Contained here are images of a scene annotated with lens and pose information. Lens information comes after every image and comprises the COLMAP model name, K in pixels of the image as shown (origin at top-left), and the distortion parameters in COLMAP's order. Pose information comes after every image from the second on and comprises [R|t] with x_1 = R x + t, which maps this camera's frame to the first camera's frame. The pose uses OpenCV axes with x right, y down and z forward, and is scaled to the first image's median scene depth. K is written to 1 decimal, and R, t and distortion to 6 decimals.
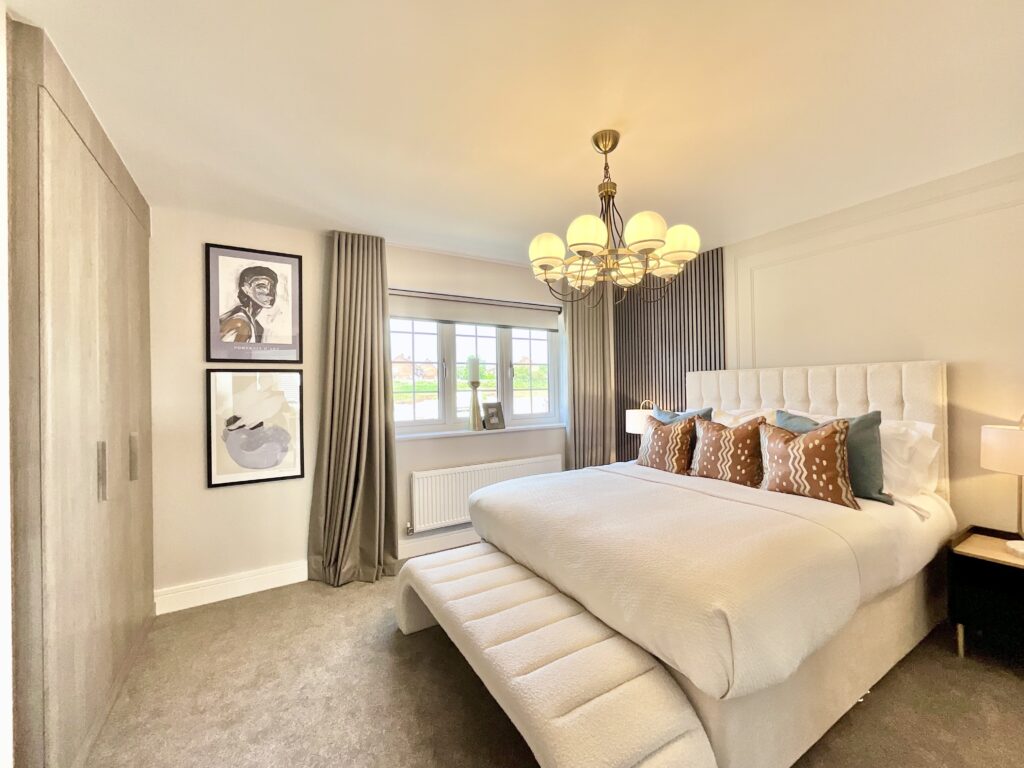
lens RADIAL K [[413.3, 0, 513.6], [0, 413.3, 385.1], [0, 0, 1]] dist [0.001479, 0.000195]
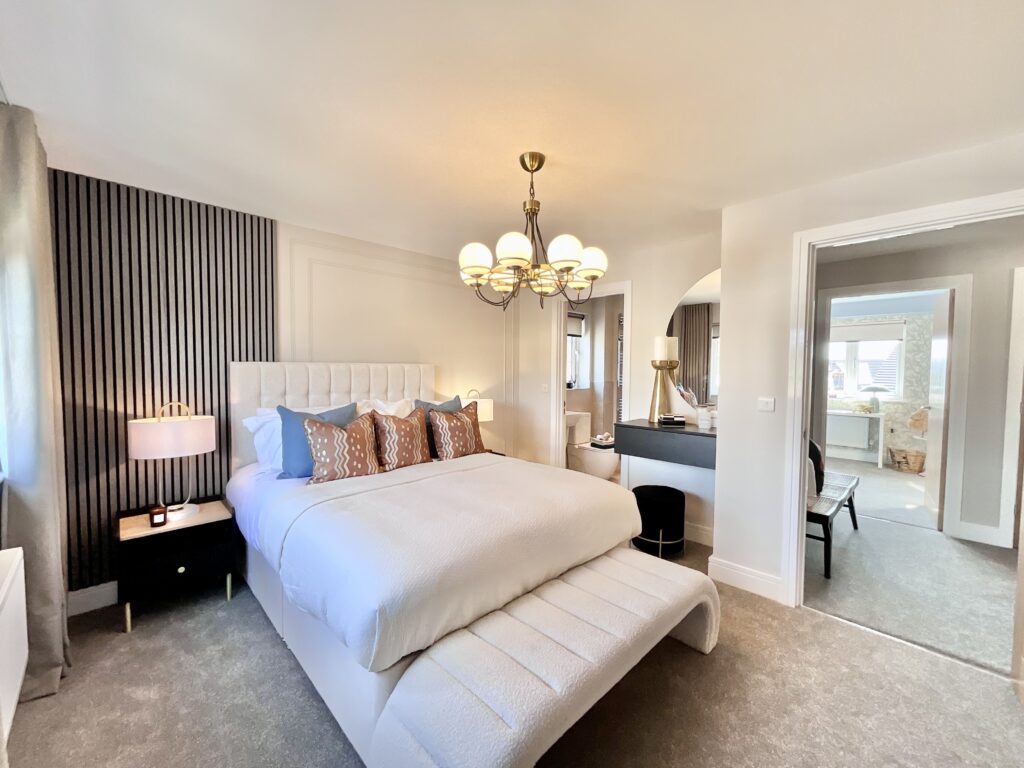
lens RADIAL K [[413.3, 0, 513.6], [0, 413.3, 385.1], [0, 0, 1]] dist [0.001479, 0.000195]
pose [[-0.233884, -0.018167, 0.972095, -0.643103], [-0.006368, 0.999833, 0.017153, -0.007859], [-0.972244, -0.002179, -0.233960, 0.987001]]
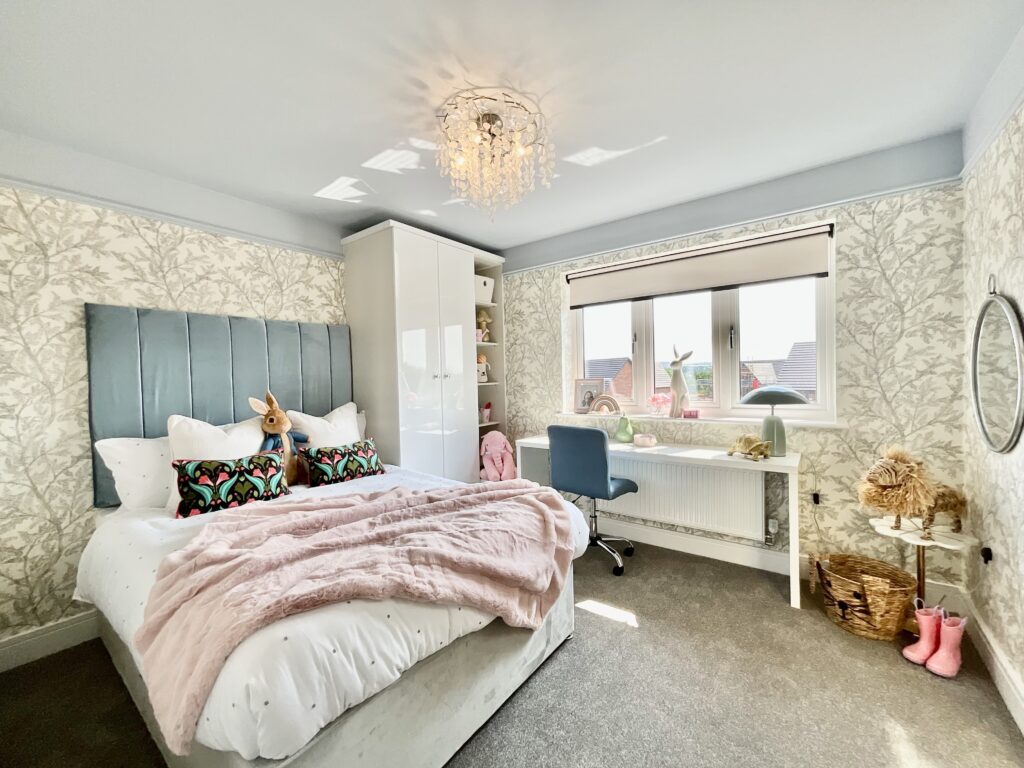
lens RADIAL K [[413.3, 0, 513.6], [0, 413.3, 385.1], [0, 0, 1]] dist [0.001479, 0.000195]
pose [[-0.374156, 0.010690, 0.927304, -0.410421], [0.031829, 0.999492, 0.001320, -0.007360], [-0.926819, 0.030009, -0.374306, 0.654558]]
